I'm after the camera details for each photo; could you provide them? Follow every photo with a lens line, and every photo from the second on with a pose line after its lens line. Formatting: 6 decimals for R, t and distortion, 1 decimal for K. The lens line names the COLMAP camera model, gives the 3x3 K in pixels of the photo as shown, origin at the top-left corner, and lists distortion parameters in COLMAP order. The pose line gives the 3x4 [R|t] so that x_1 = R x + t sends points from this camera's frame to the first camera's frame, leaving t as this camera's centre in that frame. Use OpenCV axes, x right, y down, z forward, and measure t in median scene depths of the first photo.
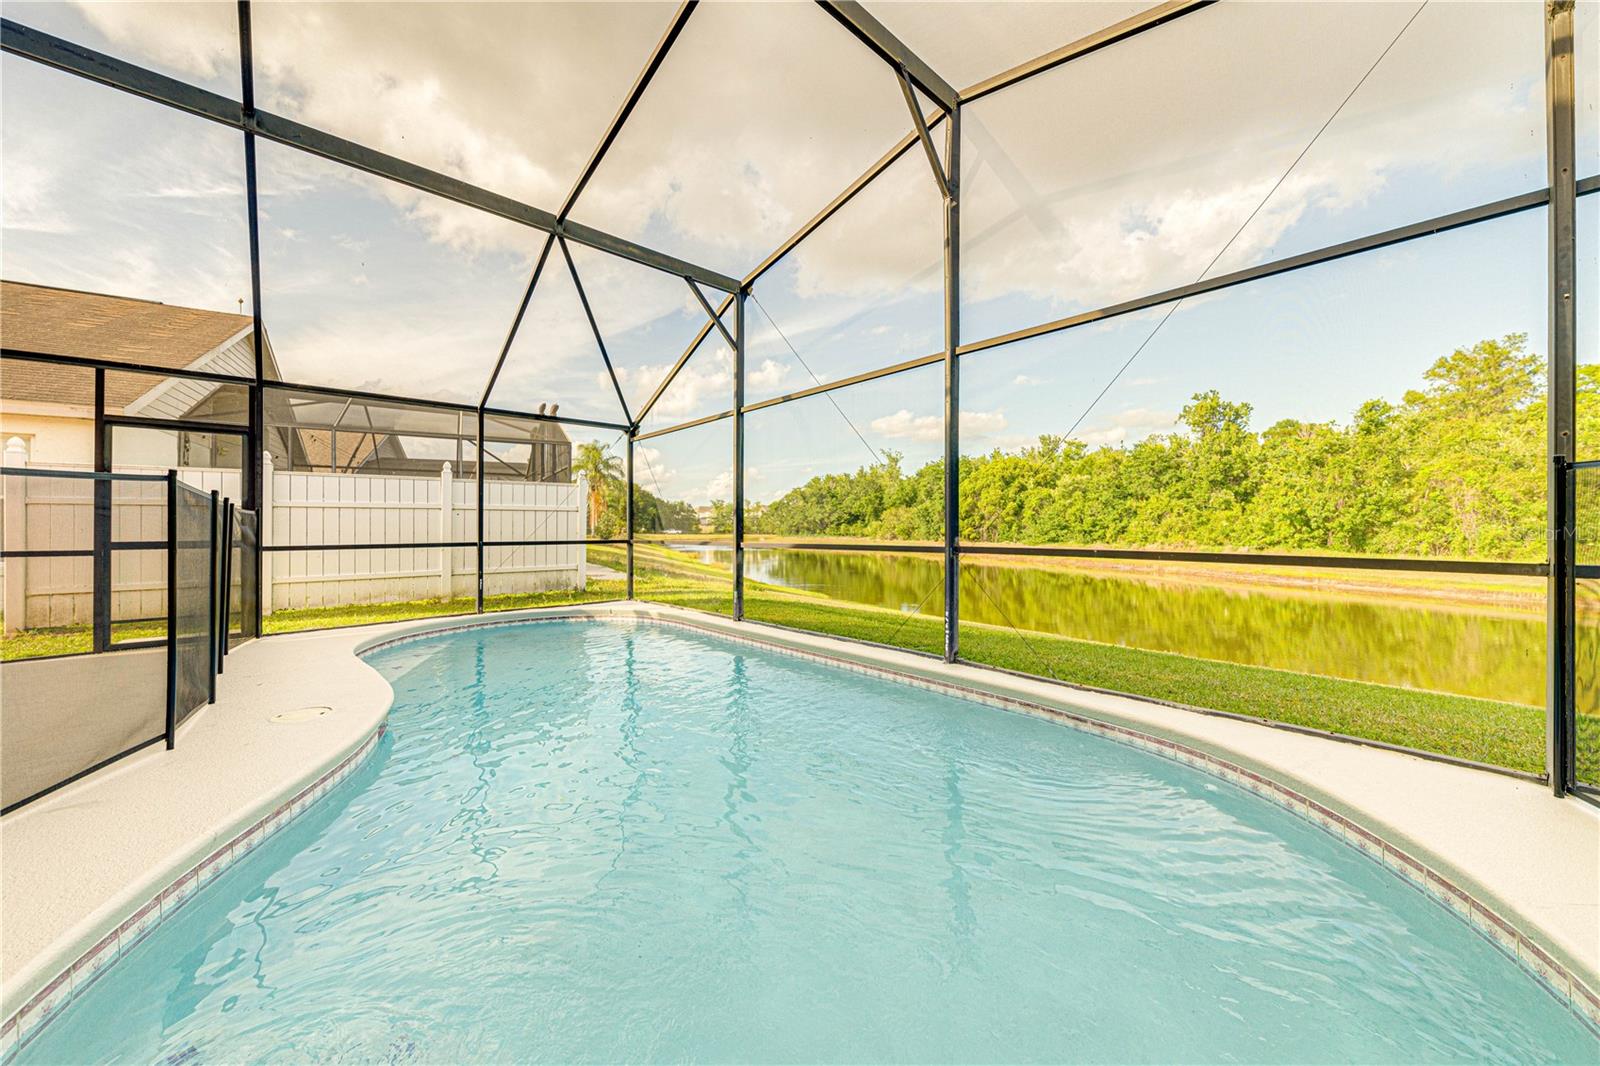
lens RADIAL K [[559.2, 0, 807.1], [0, 559.2, 521.7], [0, 0, 1]] dist [0.001001, -0.003661]
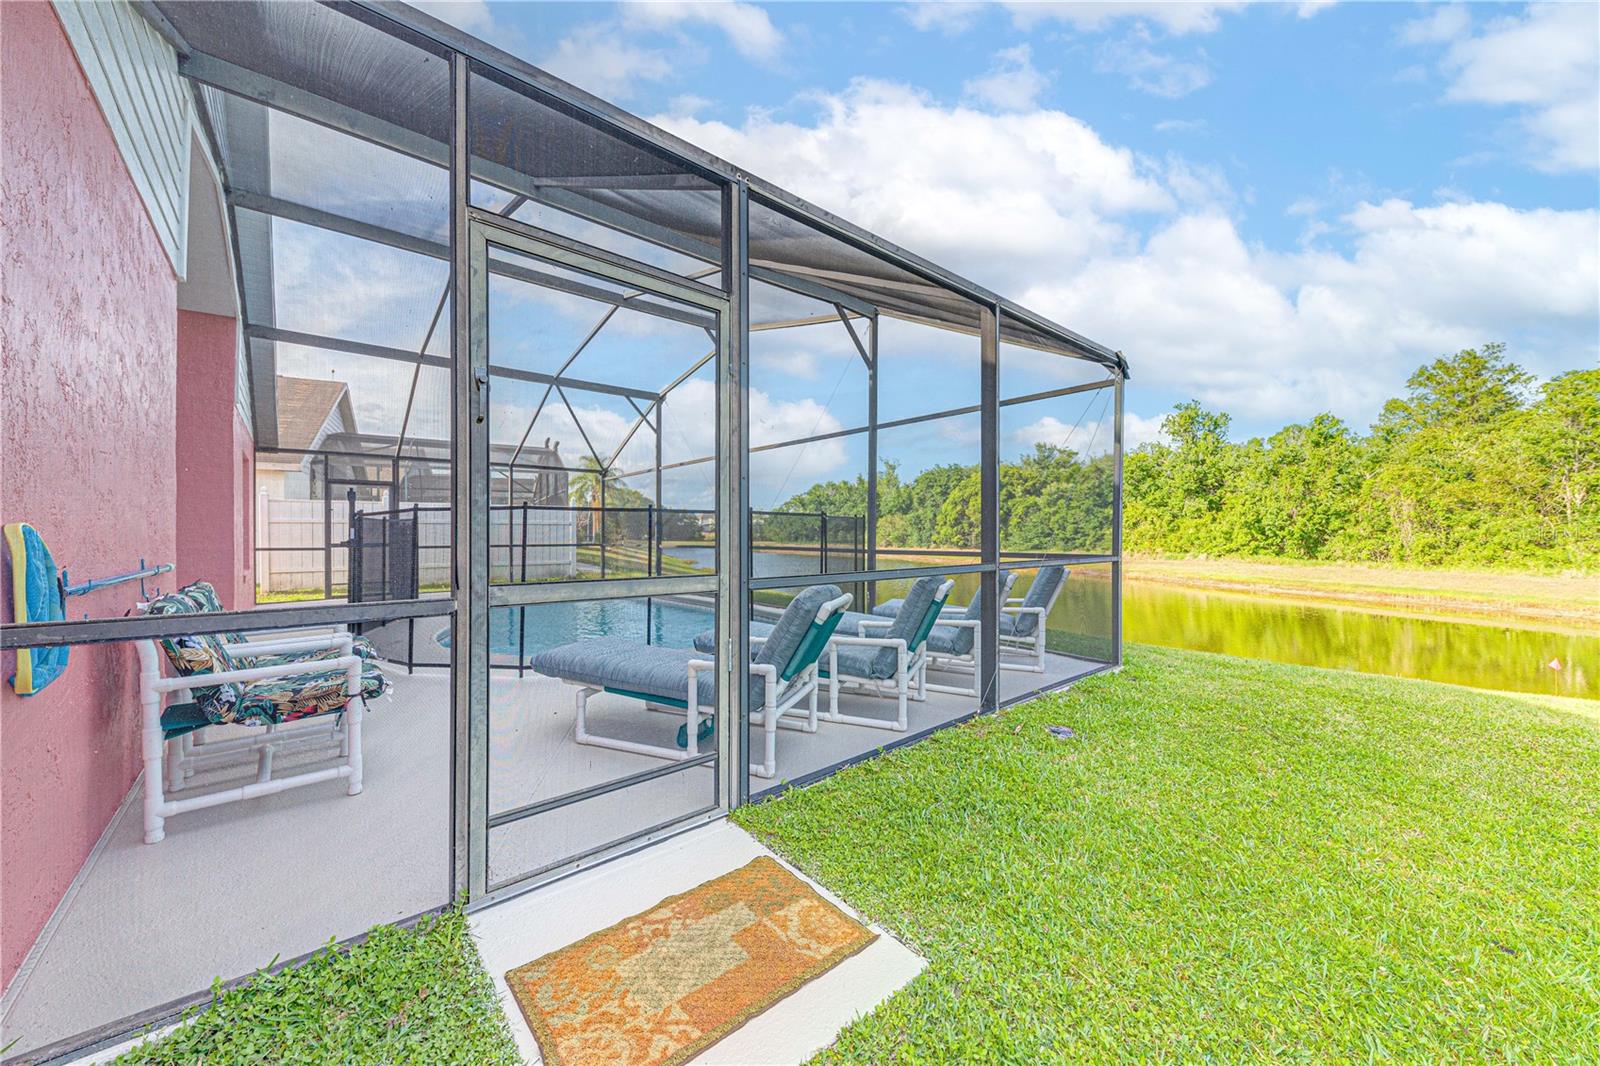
lens RADIAL K [[571.4, 0, 786.6], [0, 571.4, 535.8], [0, 0, 1]] dist [0.000140, -0.000098]
pose [[0.998919, 0.001246, -0.046461, 0.053748], [-0.000657, 0.999919, 0.012700, -0.002074], [0.046473, -0.012655, 0.998839, -0.112620]]
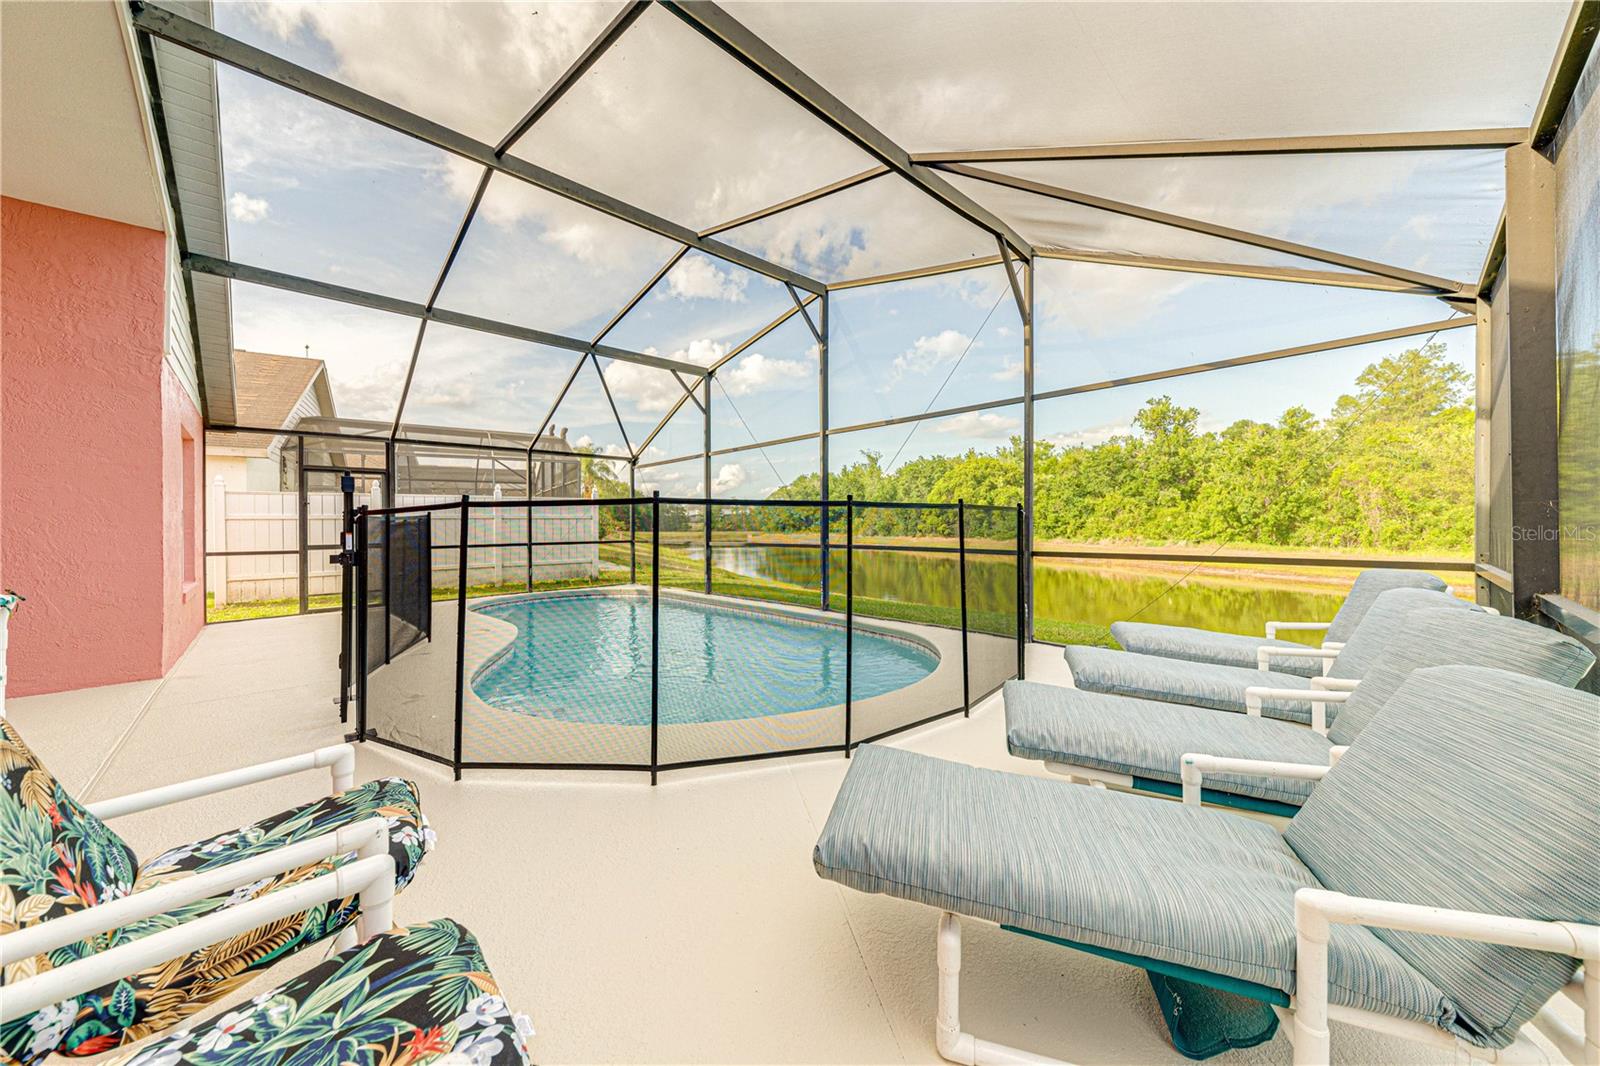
lens RADIAL K [[547.8, 0, 806.2], [0, 547.8, 522.3], [0, 0, 1]] dist [0.005069, 0.000022]
pose [[0.999763, -0.006507, 0.020786, 0.016779], [0.006361, 0.999955, 0.007100, -0.003743], [-0.020831, -0.006966, 0.999759, -0.071799]]
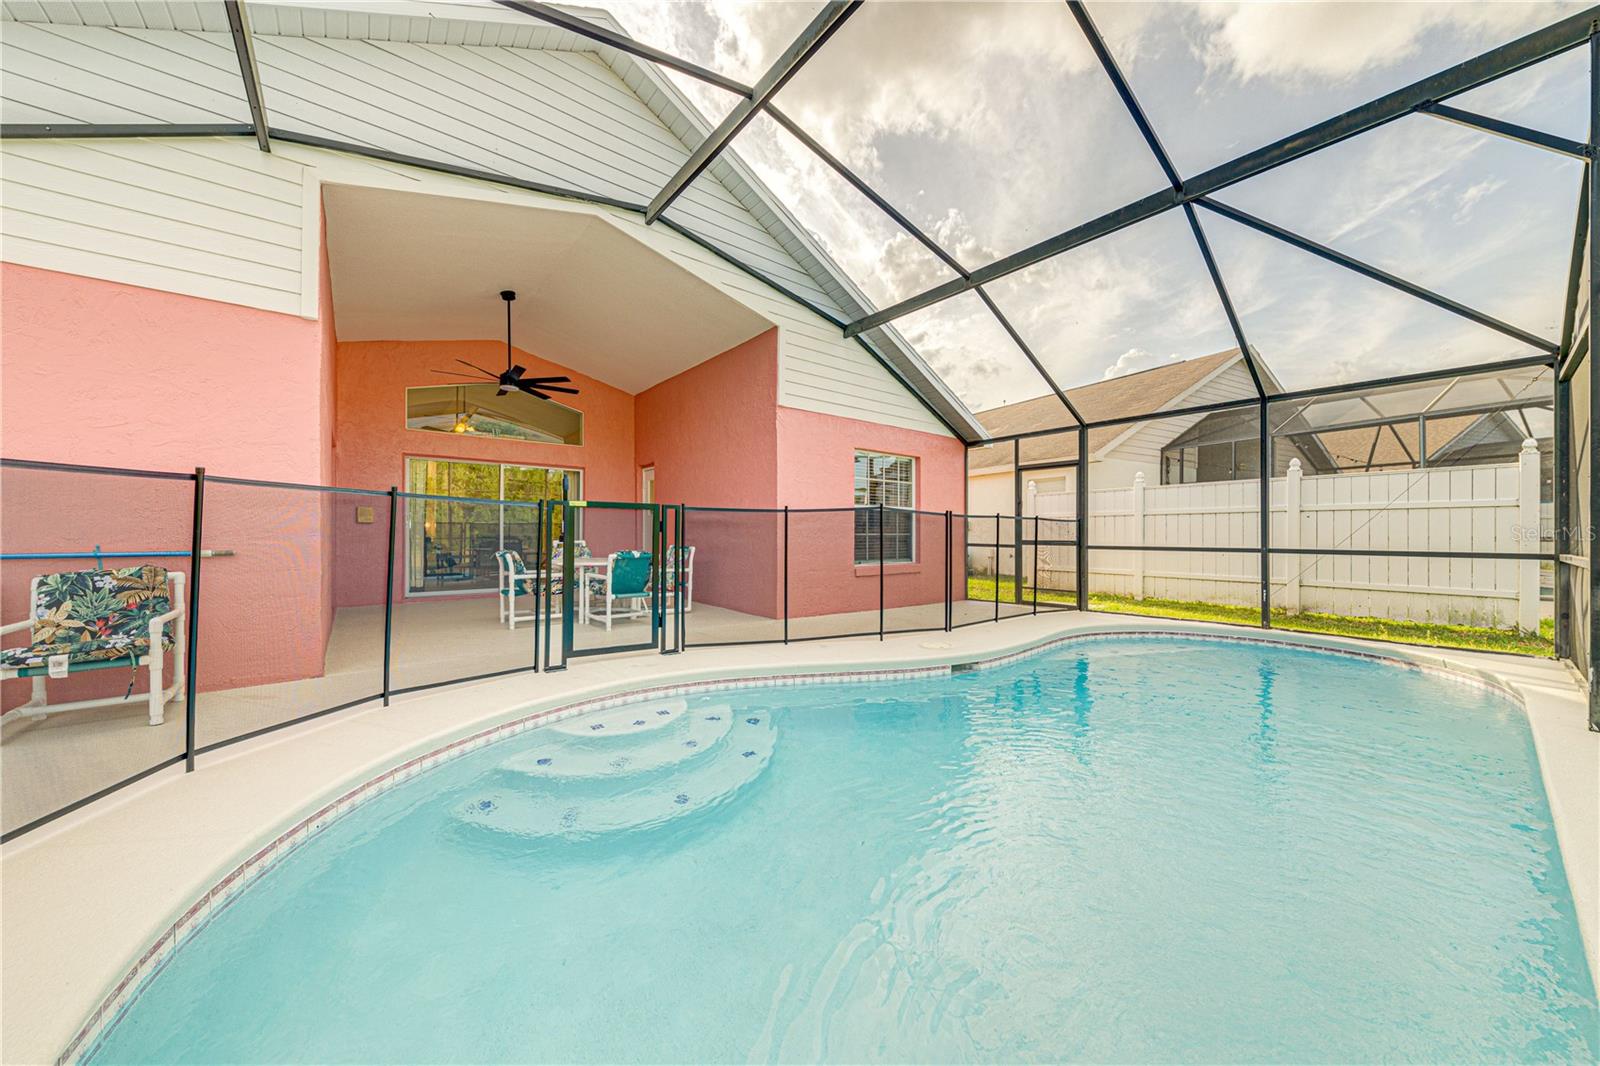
lens RADIAL K [[541.7, 0, 800.0], [0, 541.7, 533.0], [0, 0, 1]] dist [0.000298, -0.000012]
pose [[-0.061842, 0.004308, -0.998077, 0.053978], [0.011327, 0.999929, 0.003614, 0.000054], [0.998022, -0.011082, -0.061886, 0.052394]]
